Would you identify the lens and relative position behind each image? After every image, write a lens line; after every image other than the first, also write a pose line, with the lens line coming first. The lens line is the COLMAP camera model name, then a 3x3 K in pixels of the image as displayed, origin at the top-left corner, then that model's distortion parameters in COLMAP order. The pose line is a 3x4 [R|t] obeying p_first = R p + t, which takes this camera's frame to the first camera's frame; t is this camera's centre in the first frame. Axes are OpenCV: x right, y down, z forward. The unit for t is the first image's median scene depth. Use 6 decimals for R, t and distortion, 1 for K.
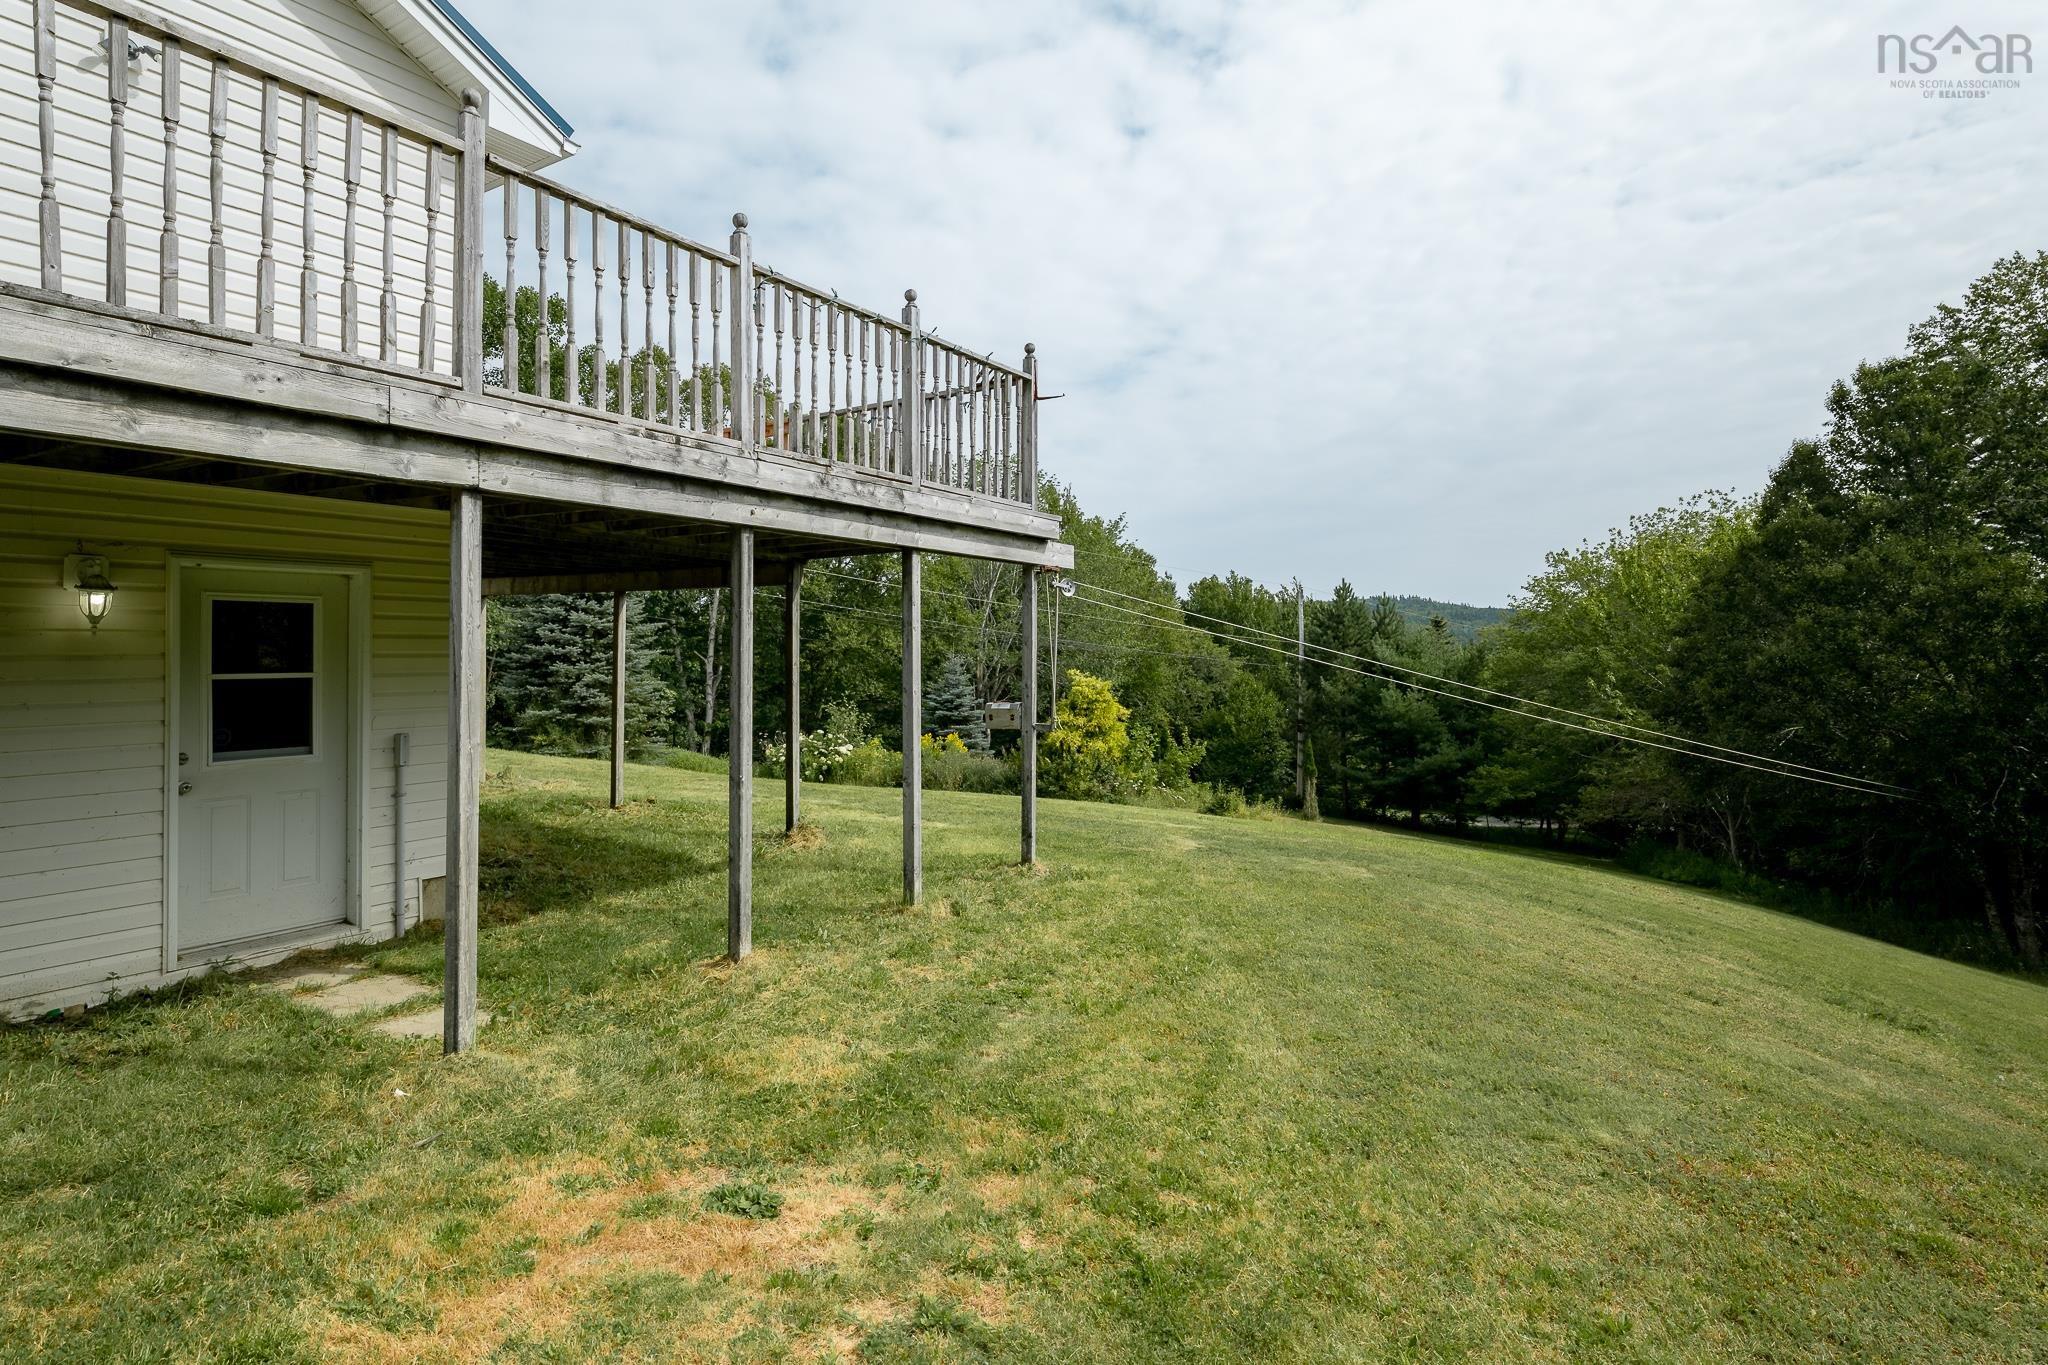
lens RADIAL K [[1075.5, 0, 1018.0], [0, 1075.5, 642.1], [0, 0, 1]] dist [-0.026645, 0.000017]
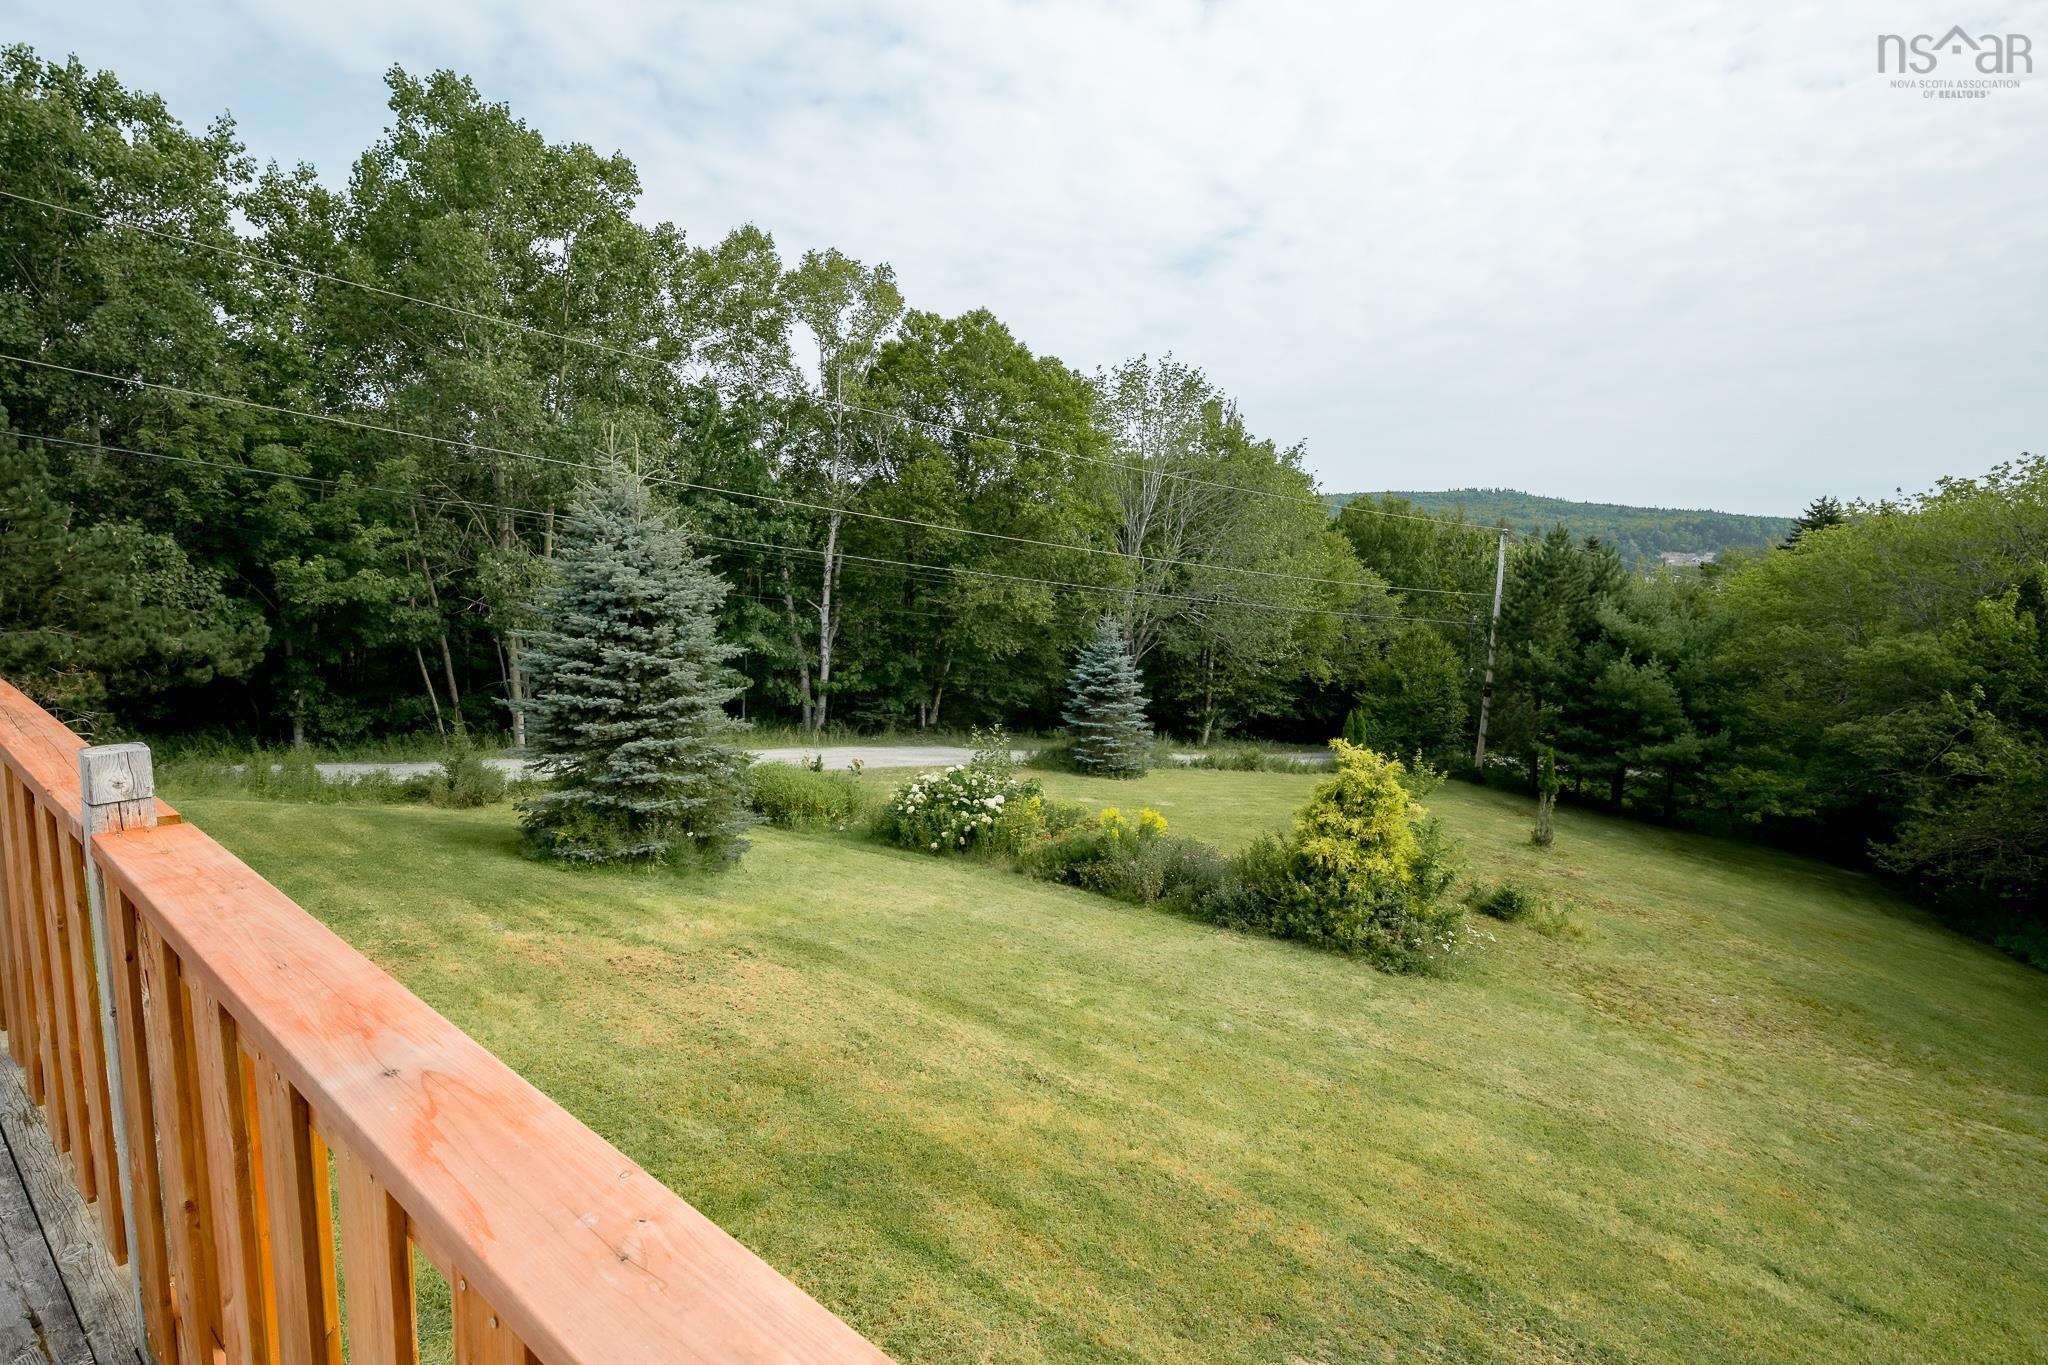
lens RADIAL K [[989.1, 0, 1032.7], [0, 989.1, 674.4], [0, 0, 1]] dist [-0.004205, -0.000786]
pose [[0.995884, 0.040190, -0.081240, -0.053928], [-0.027260, 0.987630, 0.154416, -0.062008], [0.086441, -0.151566, 0.984660, 0.224241]]
